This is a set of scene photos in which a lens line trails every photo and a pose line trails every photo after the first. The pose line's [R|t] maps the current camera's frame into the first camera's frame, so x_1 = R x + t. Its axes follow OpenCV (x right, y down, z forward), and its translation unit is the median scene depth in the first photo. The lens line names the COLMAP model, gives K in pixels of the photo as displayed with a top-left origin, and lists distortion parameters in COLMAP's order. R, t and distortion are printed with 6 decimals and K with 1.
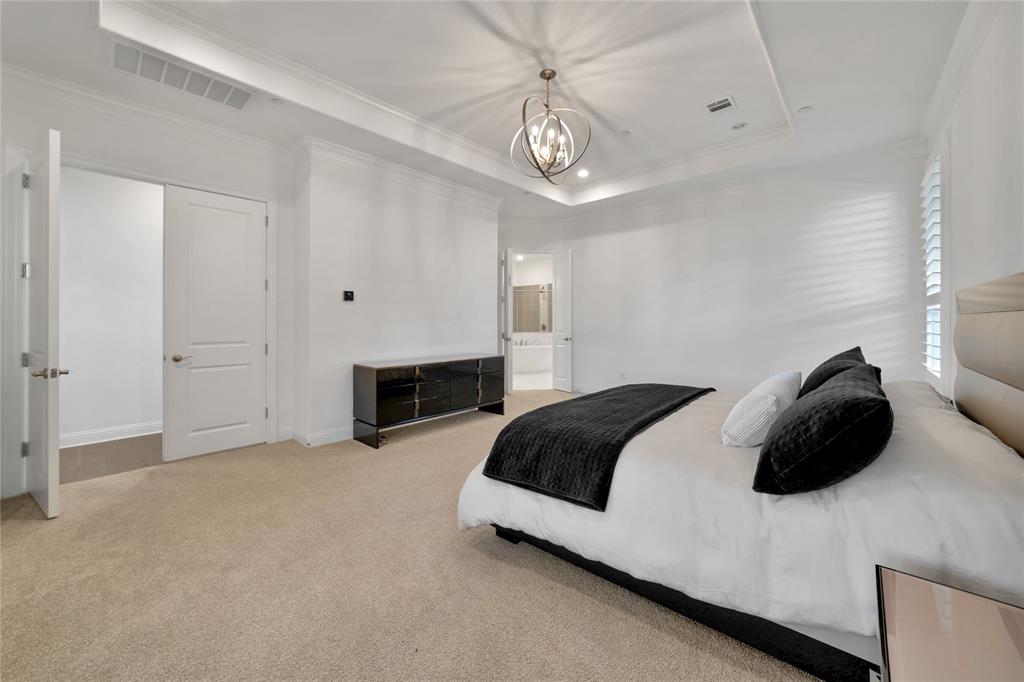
lens RADIAL K [[381.9, 0, 507.8], [0, 381.9, 325.3], [0, 0, 1]] dist [-0.000273, -0.000030]
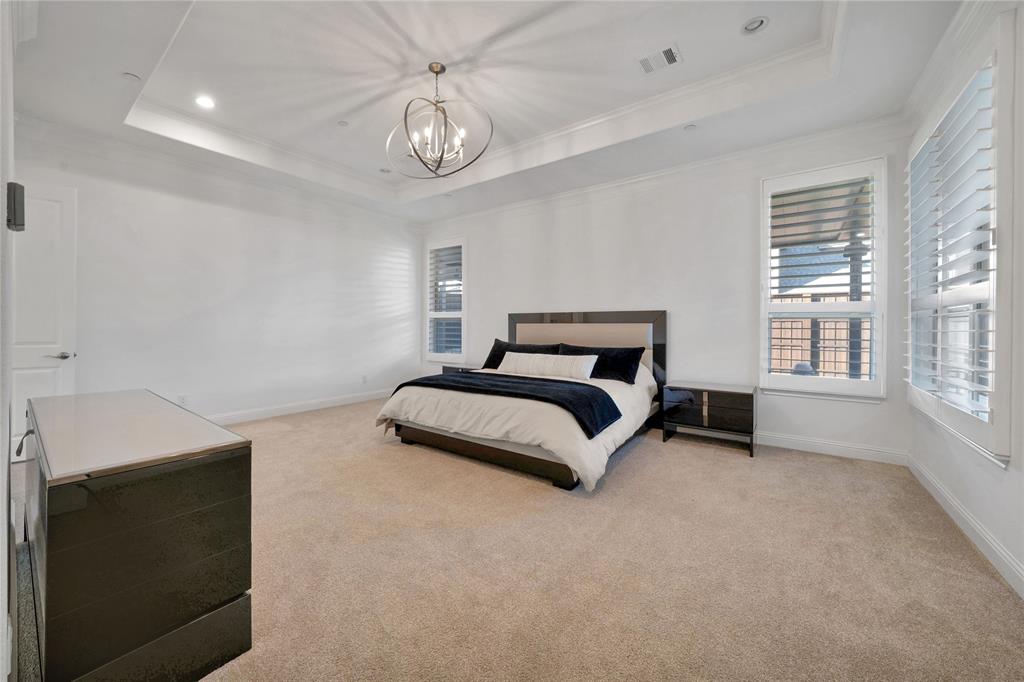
lens RADIAL K [[381.9, 0, 507.8], [0, 381.9, 325.3], [0, 0, 1]] dist [-0.000273, -0.000030]
pose [[-0.091862, 0.011148, 0.995709, -0.688364], [0.006816, 0.999921, -0.010567, 0.005755], [-0.995748, 0.005816, -0.091930, 0.718699]]
